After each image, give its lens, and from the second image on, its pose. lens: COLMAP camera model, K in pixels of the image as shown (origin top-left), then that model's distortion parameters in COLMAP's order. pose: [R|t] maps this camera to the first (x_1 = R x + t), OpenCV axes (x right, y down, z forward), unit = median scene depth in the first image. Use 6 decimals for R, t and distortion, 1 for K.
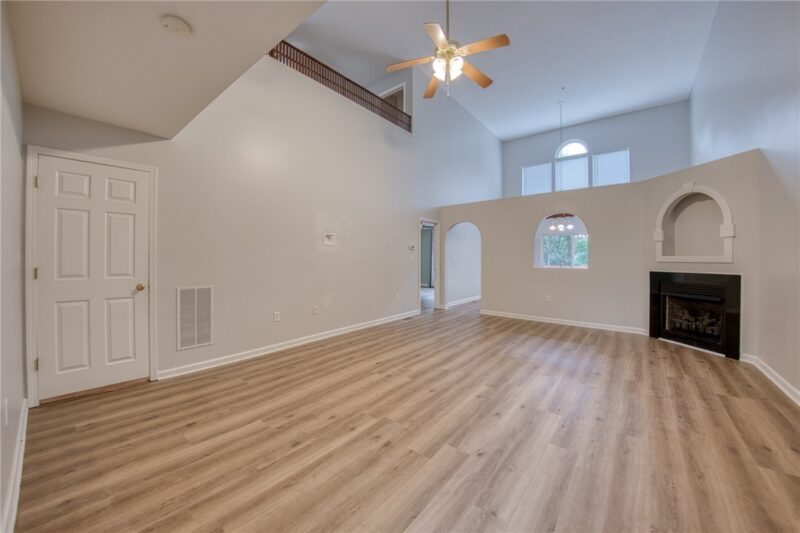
lens RADIAL K [[303.9, 0, 401.3], [0, 303.9, 260.2], [0, 0, 1]] dist [-0.018952, -0.000551]
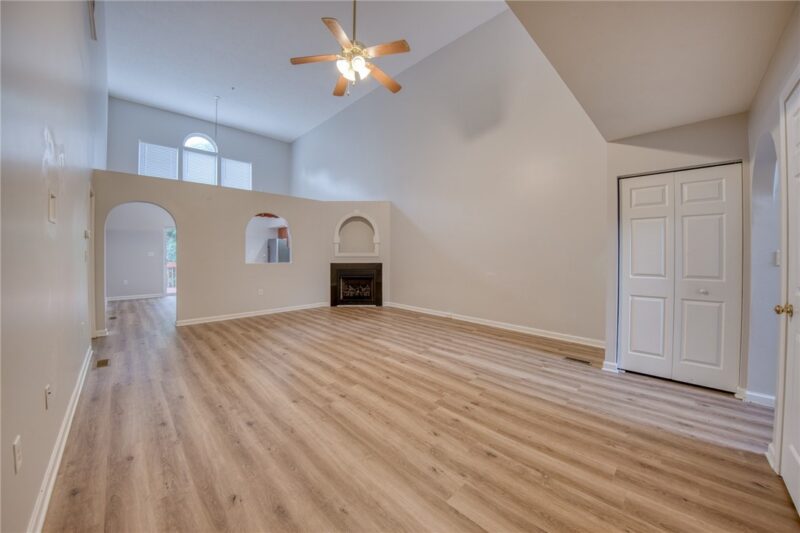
lens RADIAL K [[276.2, 0, 400.4], [0, 276.2, 266.4], [0, 0, 1]] dist [-0.014810, -0.000790]
pose [[0.121409, -0.048507, 0.991417, -0.724758], [0.006821, 0.998822, 0.048034, -0.013996], [-0.992579, 0.000930, 0.121597, 0.706093]]
